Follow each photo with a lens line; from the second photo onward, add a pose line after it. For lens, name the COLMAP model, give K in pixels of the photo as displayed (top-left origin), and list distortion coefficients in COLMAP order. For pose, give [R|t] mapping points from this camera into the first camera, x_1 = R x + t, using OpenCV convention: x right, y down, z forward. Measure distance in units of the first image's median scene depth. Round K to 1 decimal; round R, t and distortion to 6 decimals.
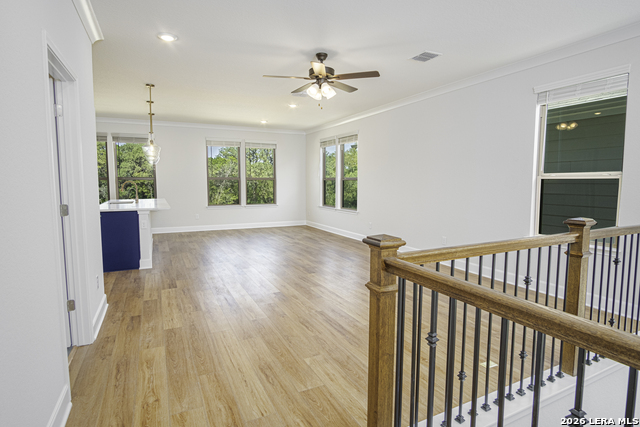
lens RADIAL K [[340.7, 0, 321.5], [0, 340.7, 211.1], [0, 0, 1]] dist [-0.040055, 0.010543]
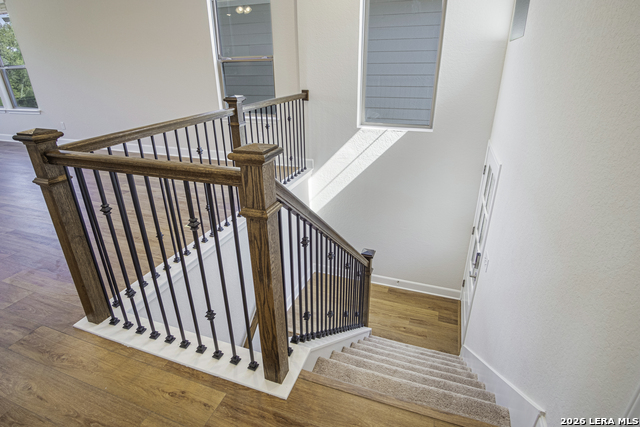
lens RADIAL K [[340.7, 0, 321.5], [0, 340.7, 211.1], [0, 0, 1]] dist [-0.040055, 0.010543]
pose [[0.717980, -0.285904, 0.634637, 0.094169], [0.068916, 0.936469, 0.343913, 0.017617], [-0.692644, -0.203186, 0.692069, -0.310716]]
